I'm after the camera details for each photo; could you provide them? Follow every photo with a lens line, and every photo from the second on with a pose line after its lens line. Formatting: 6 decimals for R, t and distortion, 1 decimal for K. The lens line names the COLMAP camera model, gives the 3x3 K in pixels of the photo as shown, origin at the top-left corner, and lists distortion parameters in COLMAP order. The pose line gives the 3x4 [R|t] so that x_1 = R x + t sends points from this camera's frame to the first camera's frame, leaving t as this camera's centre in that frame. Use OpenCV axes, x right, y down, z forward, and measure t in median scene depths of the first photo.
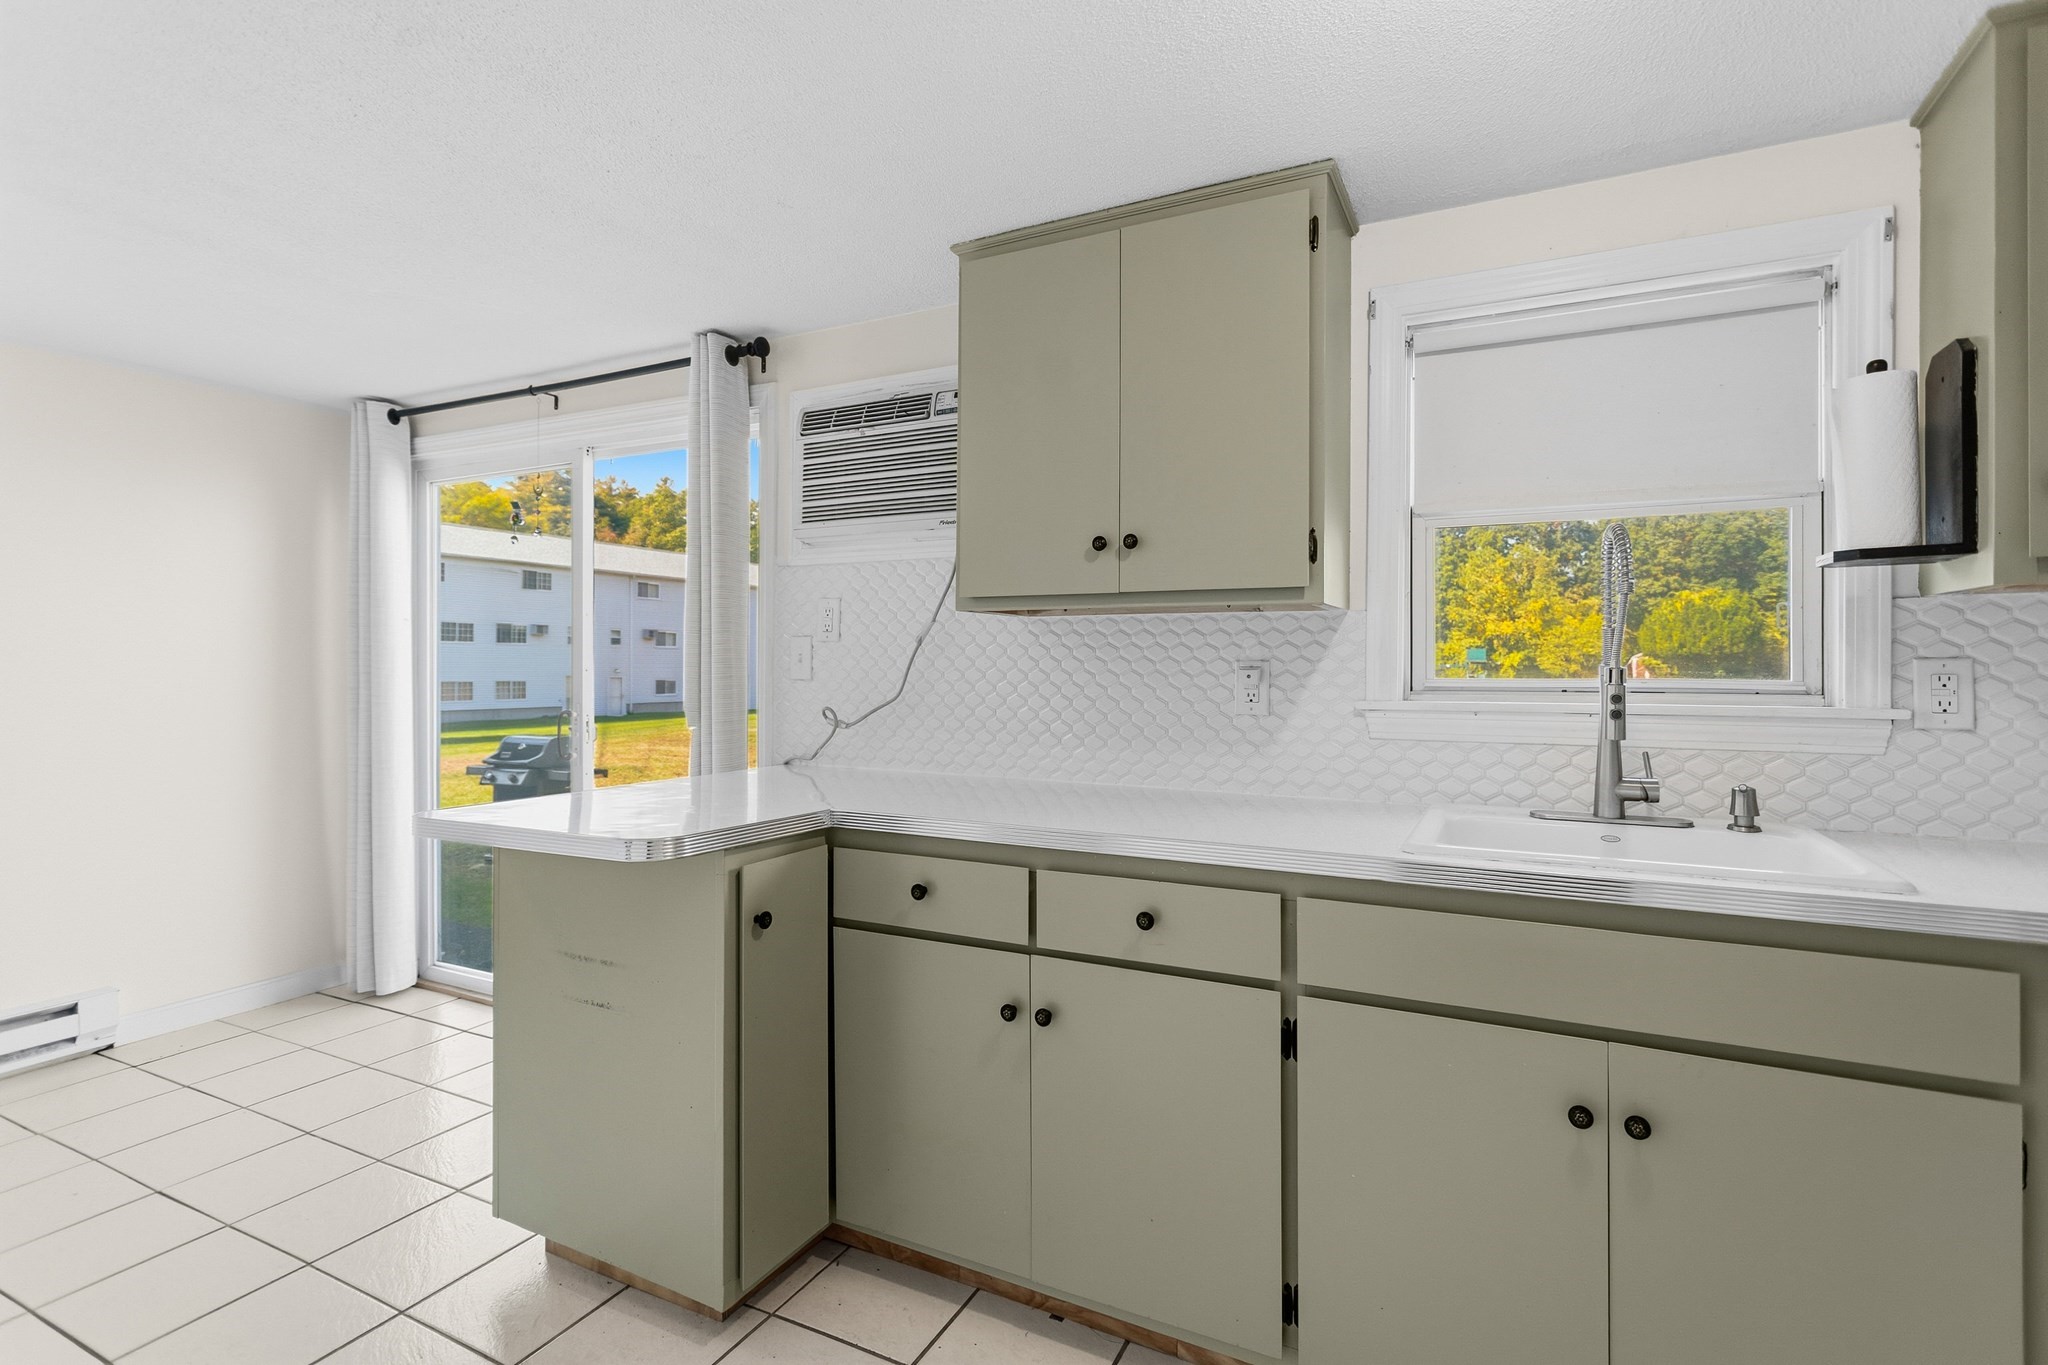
lens RADIAL K [[964.0, 0, 1026.3], [0, 964.0, 664.4], [0, 0, 1]] dist [0.001794, 0.001143]
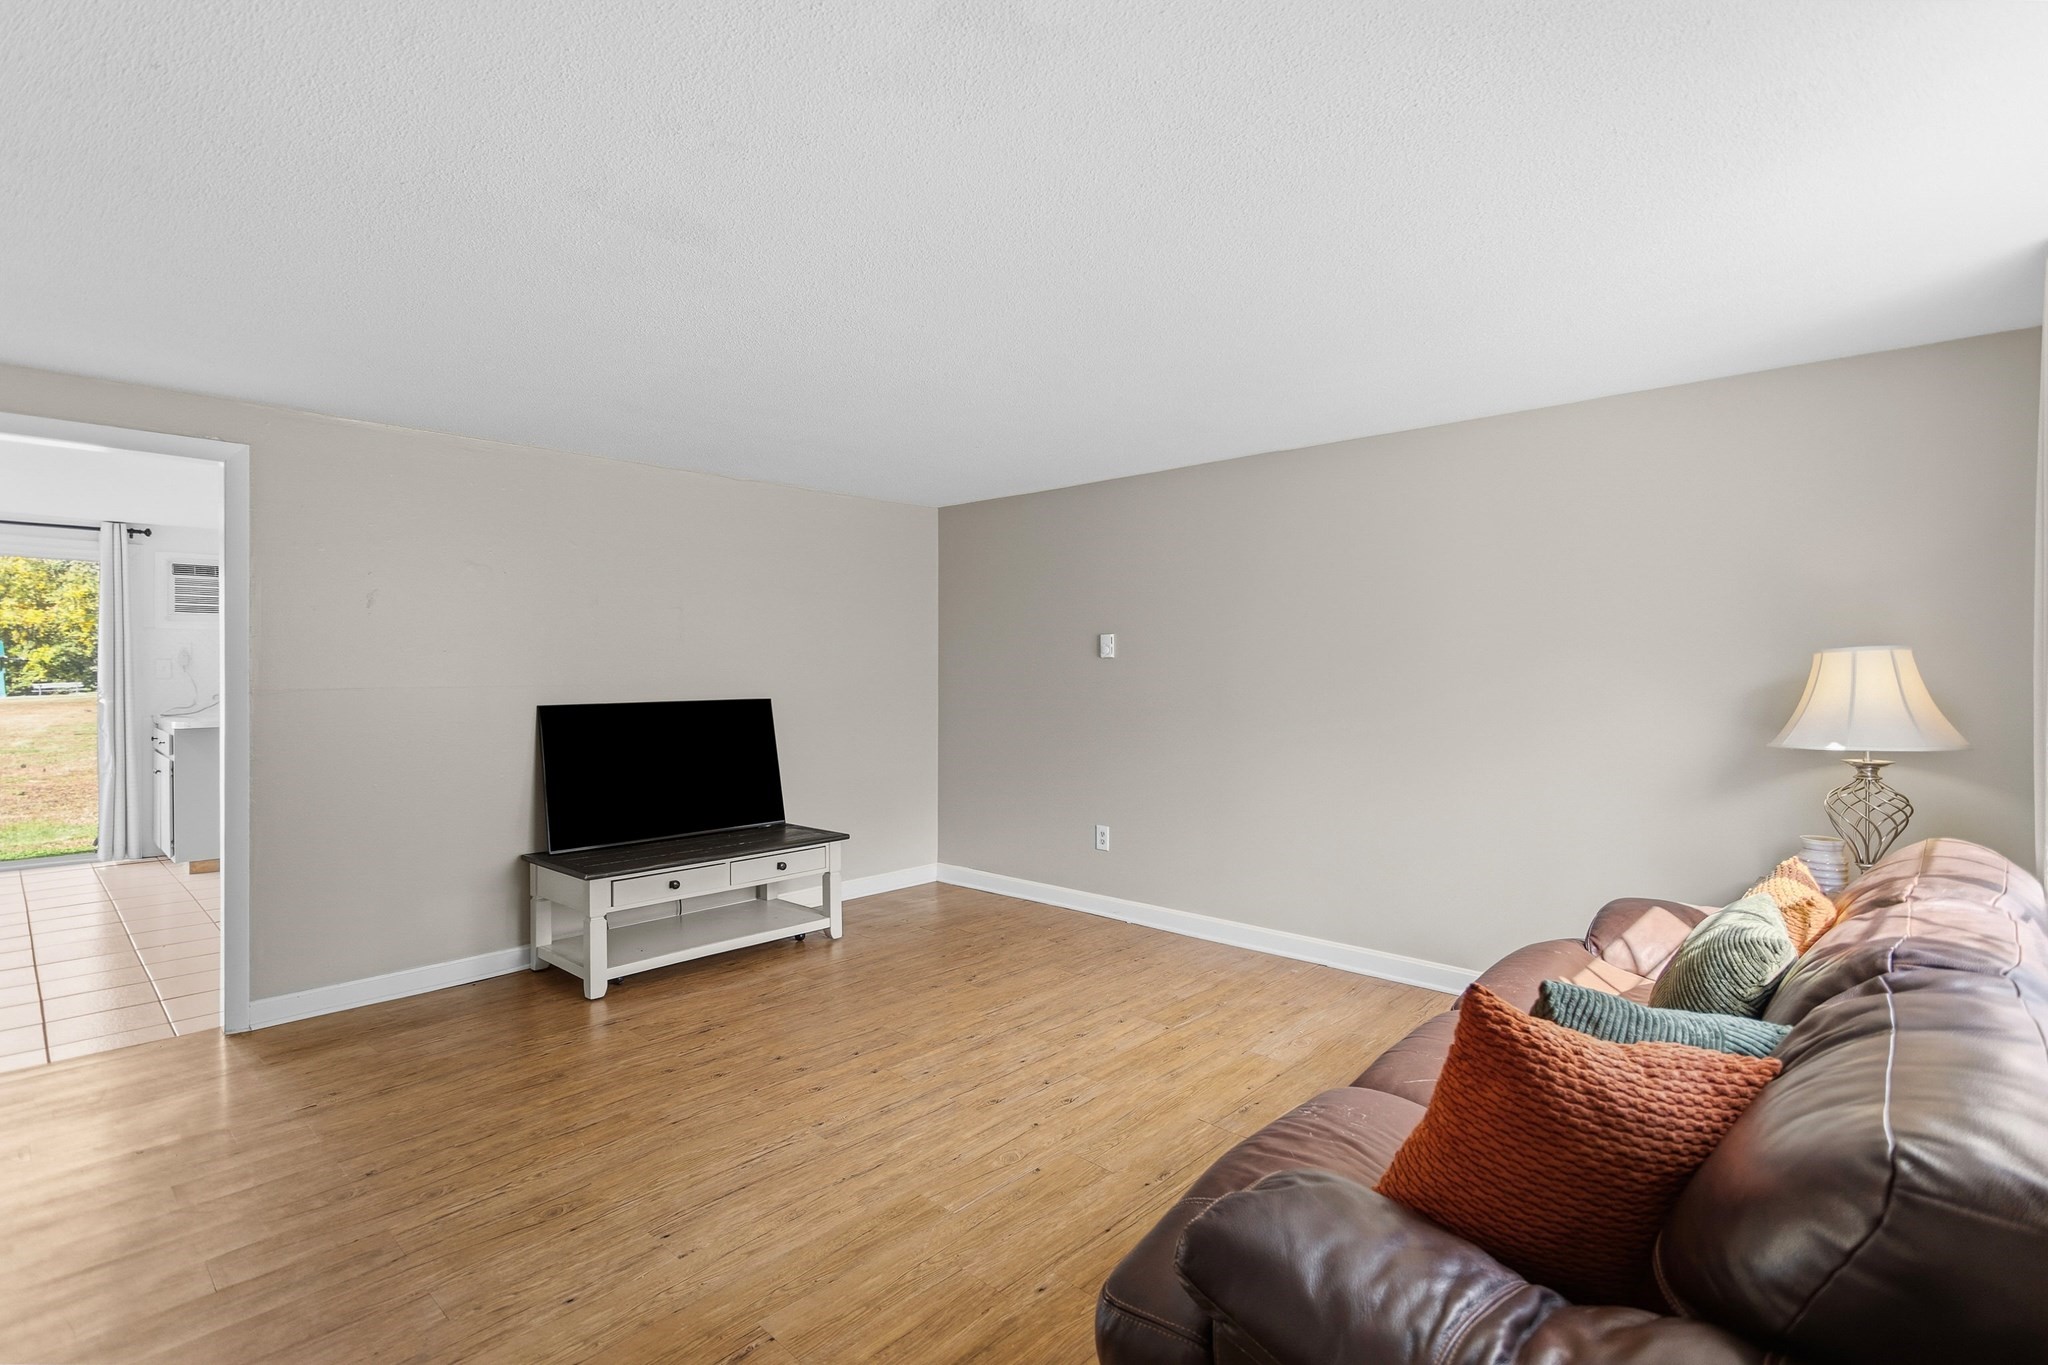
lens RADIAL K [[963.9, 0, 1024.6], [0, 963.9, 676.0], [0, 0, 1]] dist [0.003187, 0.000594]
pose [[0.279772, -0.012107, 0.959990, -2.157710], [-0.003425, 0.999902, 0.013608, -0.032644], [-0.960060, -0.007095, 0.279703, -1.856348]]
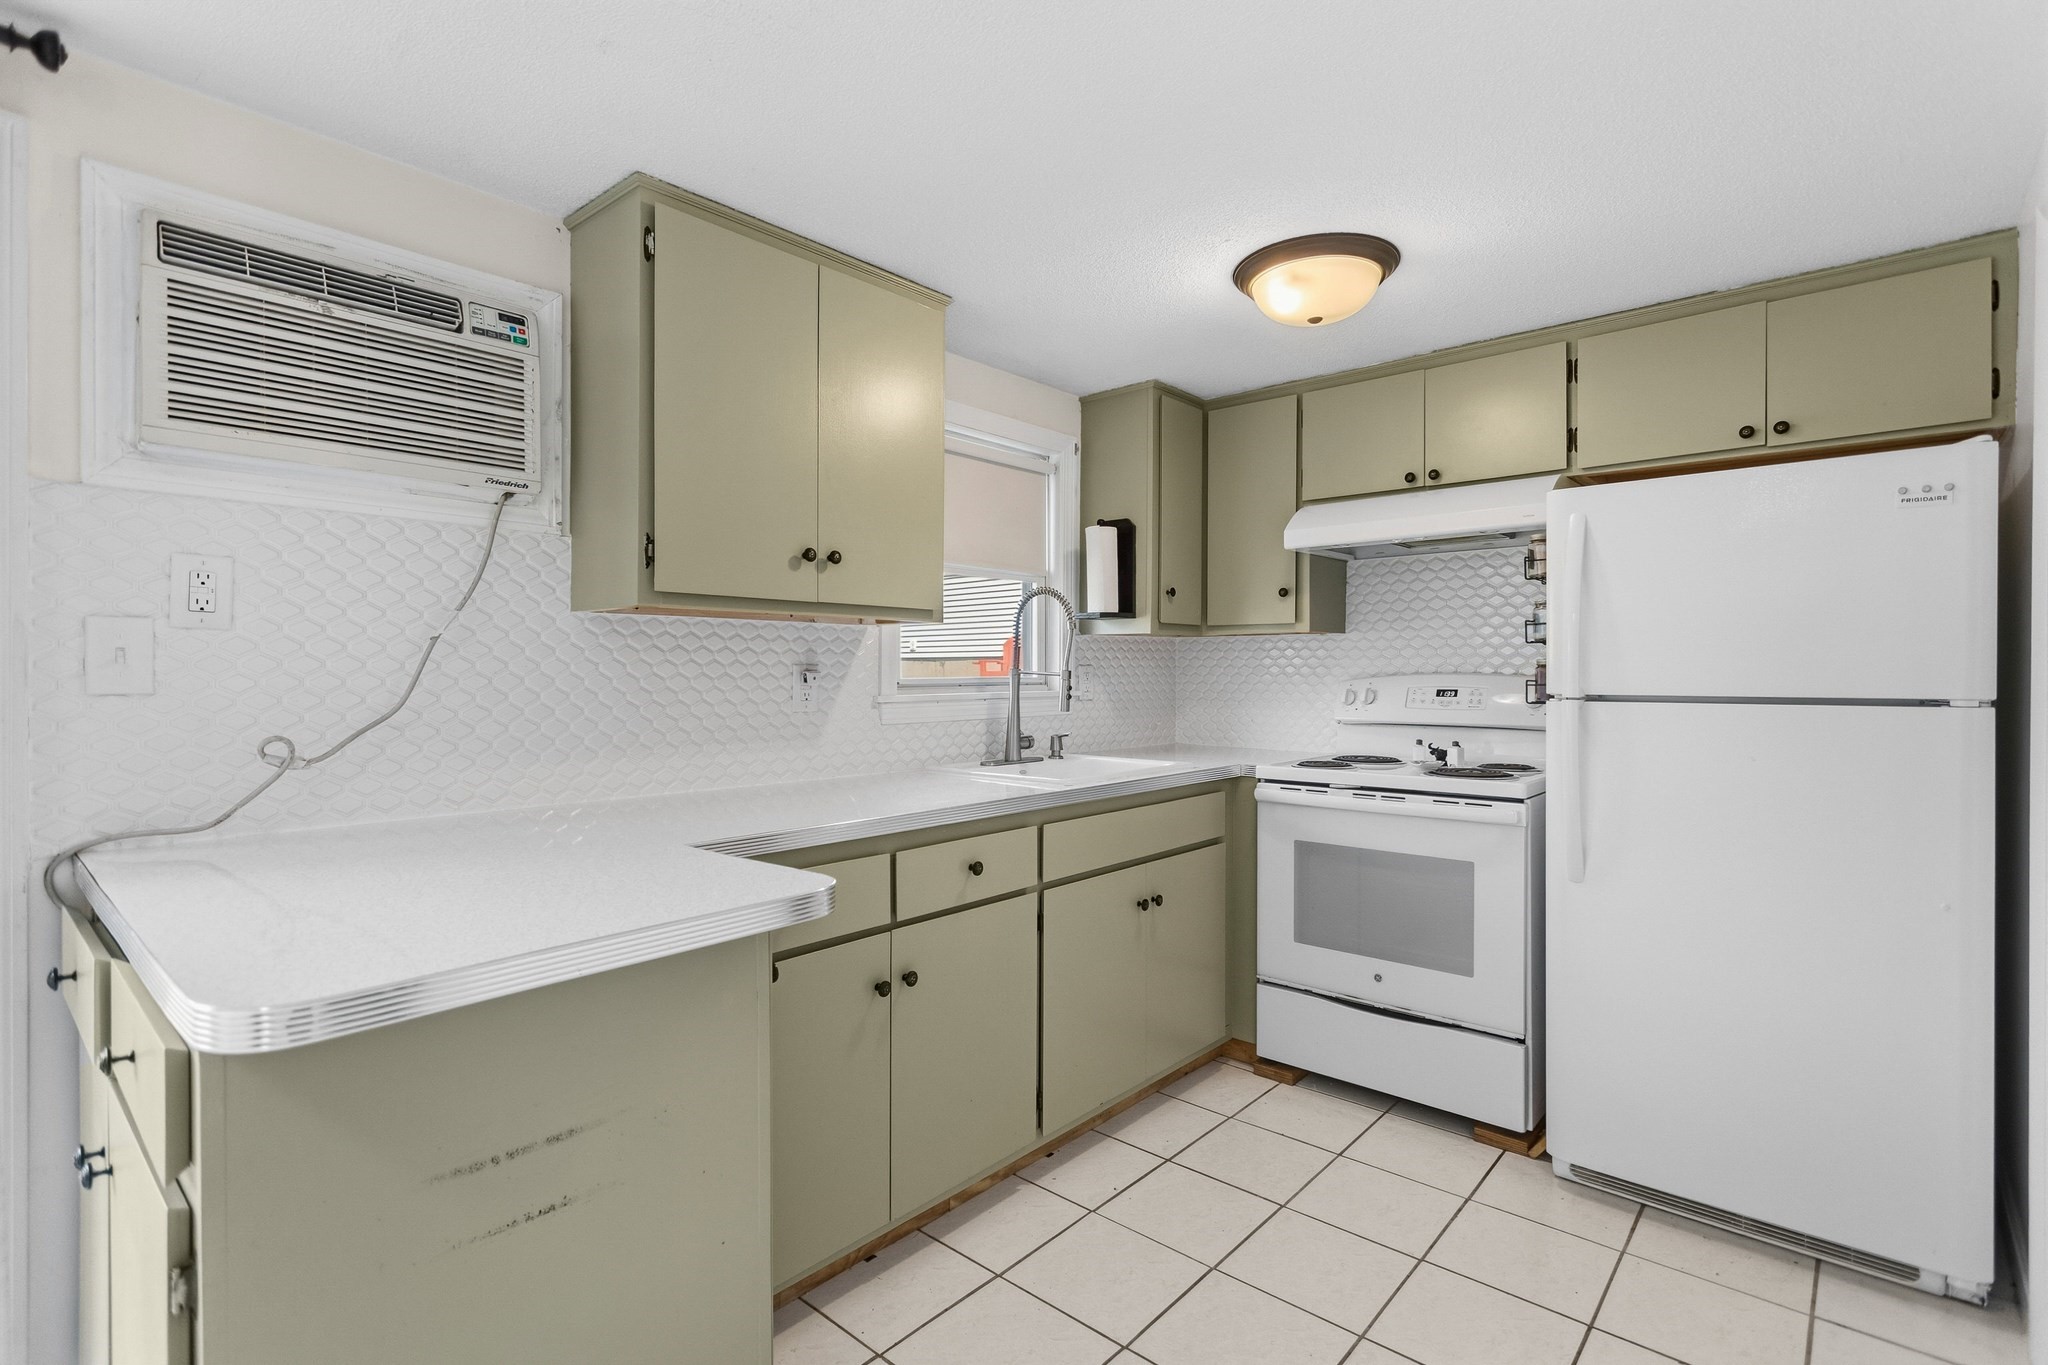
lens RADIAL K [[968.4, 0, 1029.4], [0, 968.4, 678.2], [0, 0, 1]] dist [0.001673, 0.000453]
pose [[0.249623, -0.010925, 0.968281, -0.747115], [-0.002736, 0.999924, 0.011987, -0.002310], [-0.968339, -0.005641, 0.249575, 0.412808]]
